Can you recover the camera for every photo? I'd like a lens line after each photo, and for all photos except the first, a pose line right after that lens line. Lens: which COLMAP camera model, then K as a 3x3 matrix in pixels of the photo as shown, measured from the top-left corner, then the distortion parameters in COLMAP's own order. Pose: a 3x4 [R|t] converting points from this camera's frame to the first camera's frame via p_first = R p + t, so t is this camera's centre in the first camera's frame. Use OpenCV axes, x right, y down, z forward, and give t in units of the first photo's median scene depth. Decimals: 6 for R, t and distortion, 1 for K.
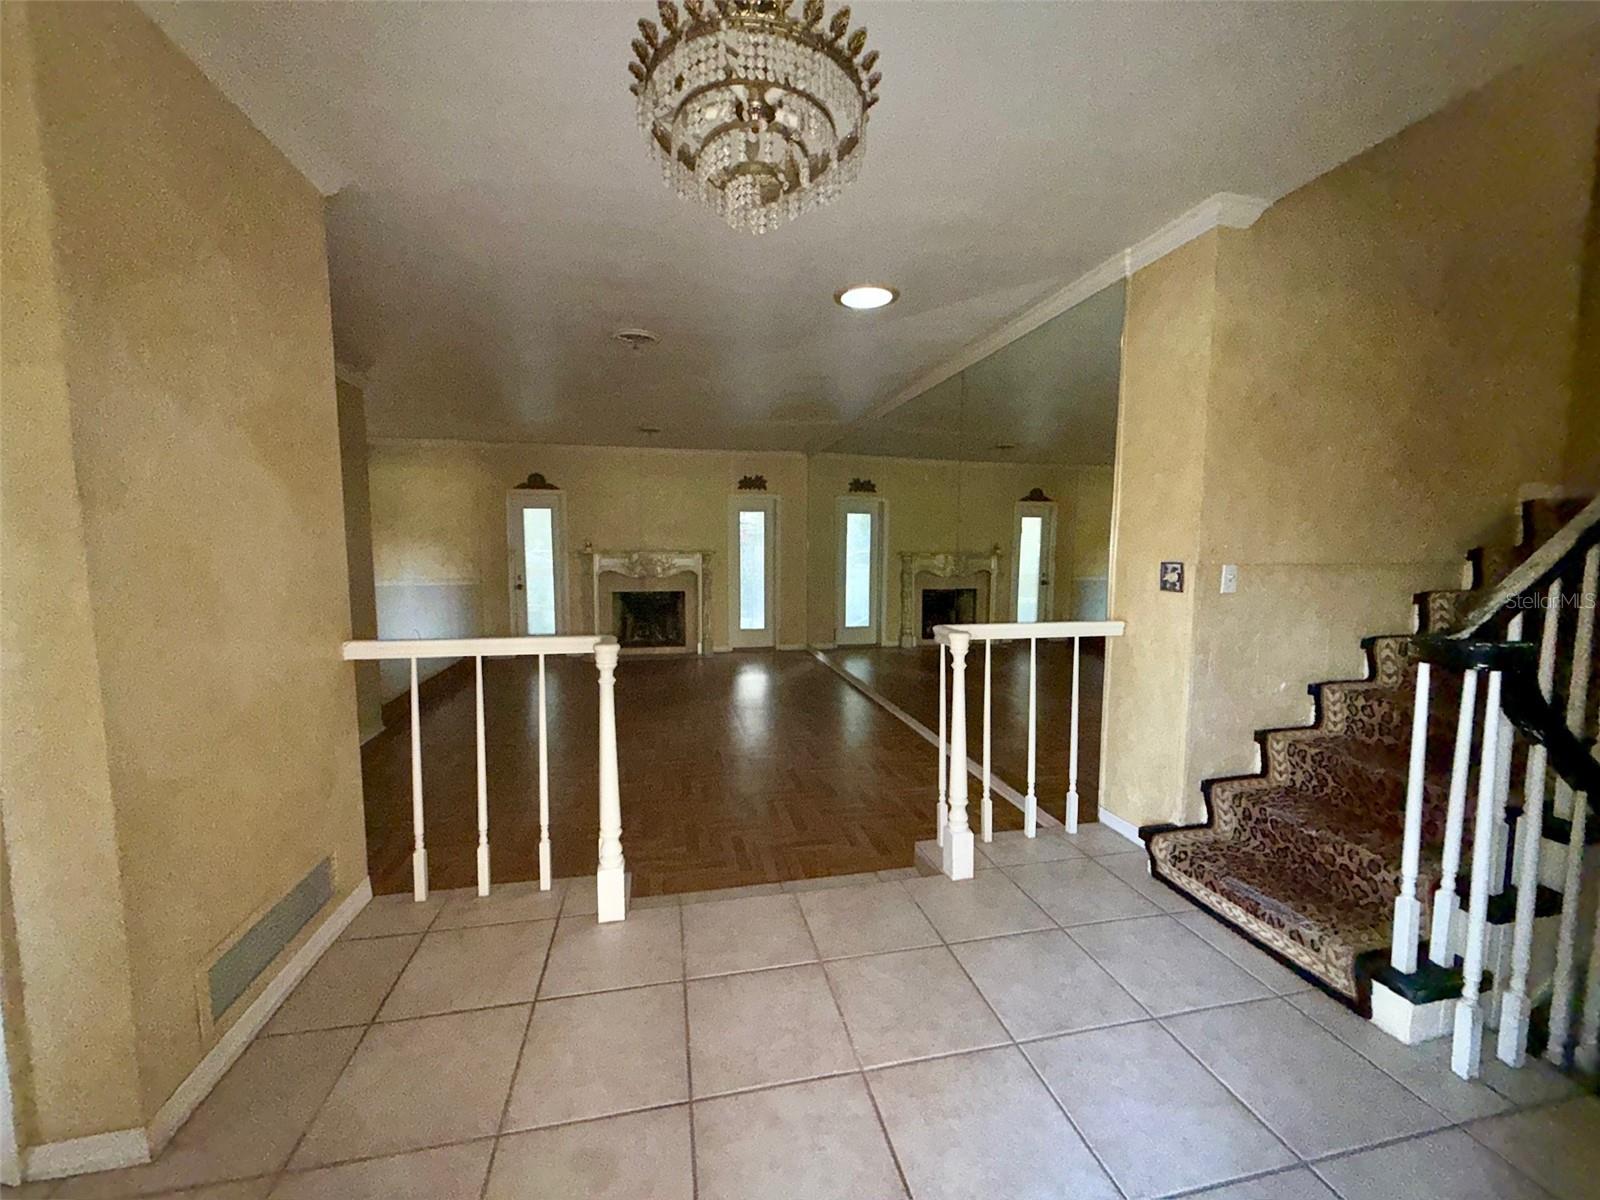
lens RADIAL K [[631.8, 0, 800.0], [0, 631.8, 600.0], [0, 0, 1]] dist [-0.015213, 0.000037]
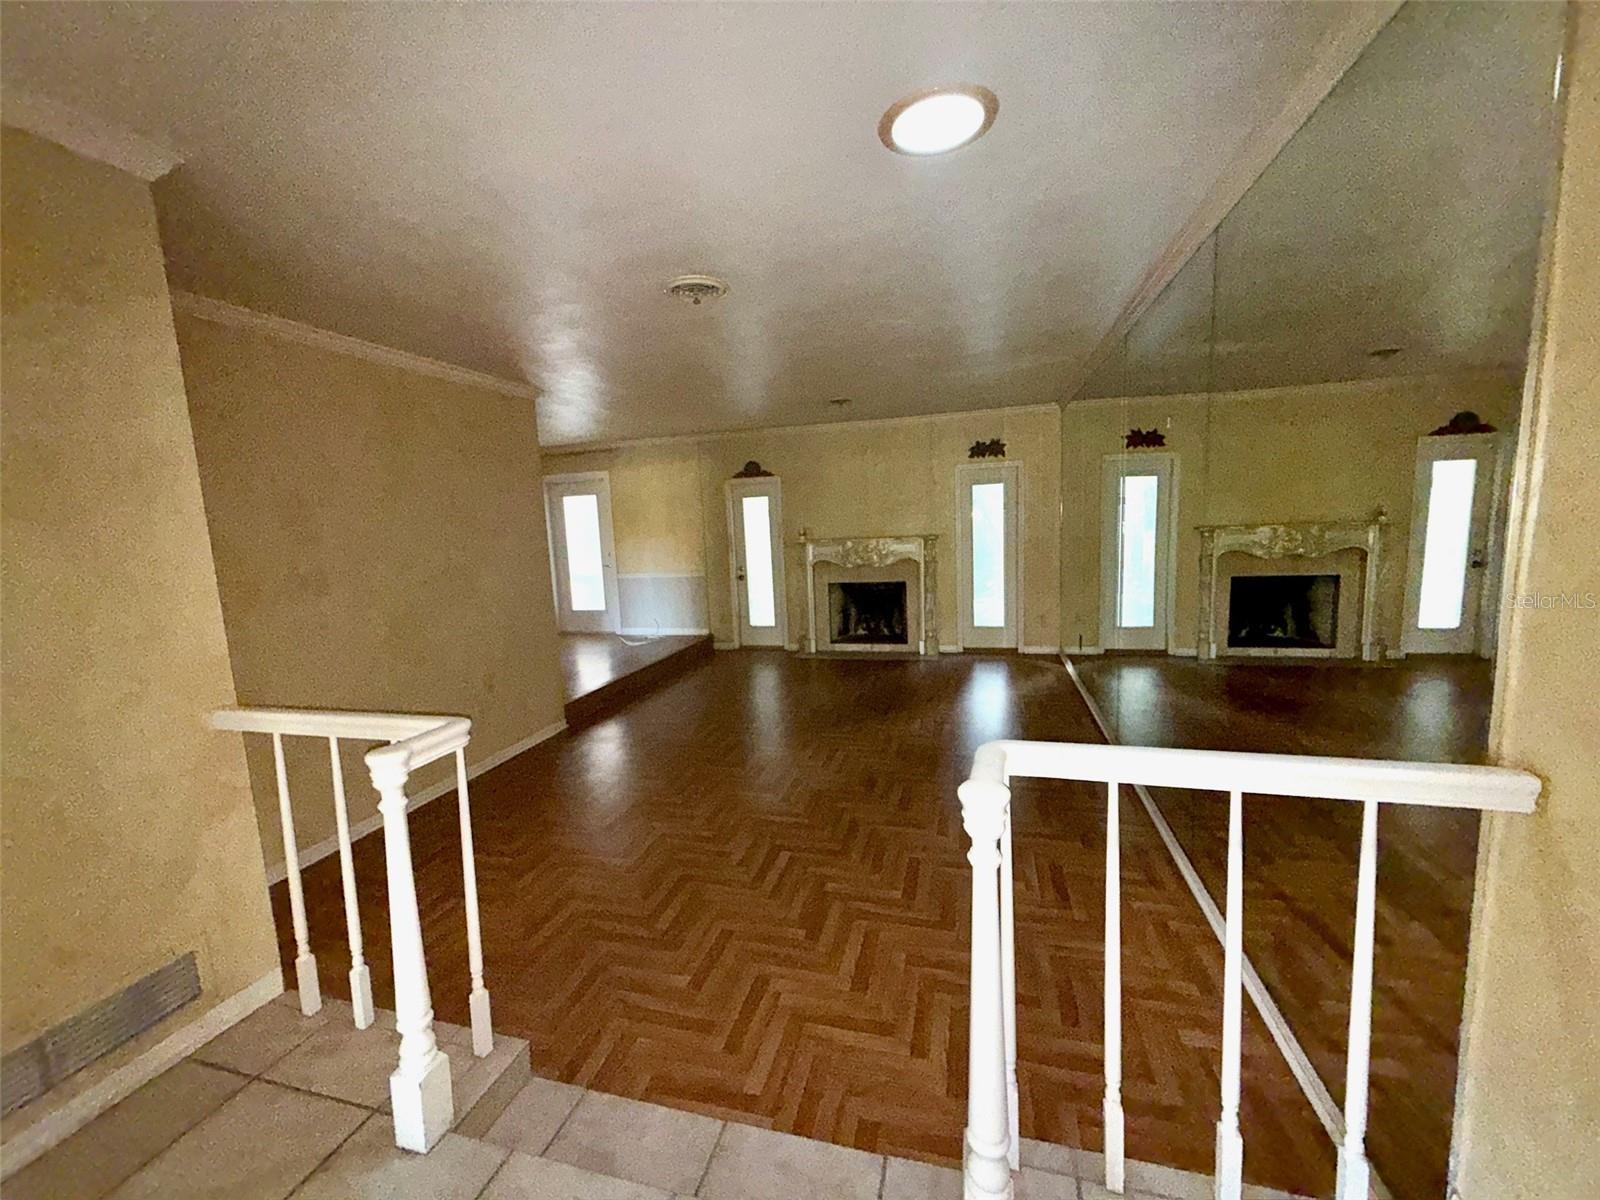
lens RADIAL K [[631.8, 0, 800.0], [0, 631.8, 600.0], [0, 0, 1]] dist [-0.015213, 0.000037]
pose [[0.881593, 0.016412, -0.471726, 0.102177], [0.006433, 0.998885, 0.046776, -0.030750], [0.471967, -0.044272, 0.880504, 0.163053]]
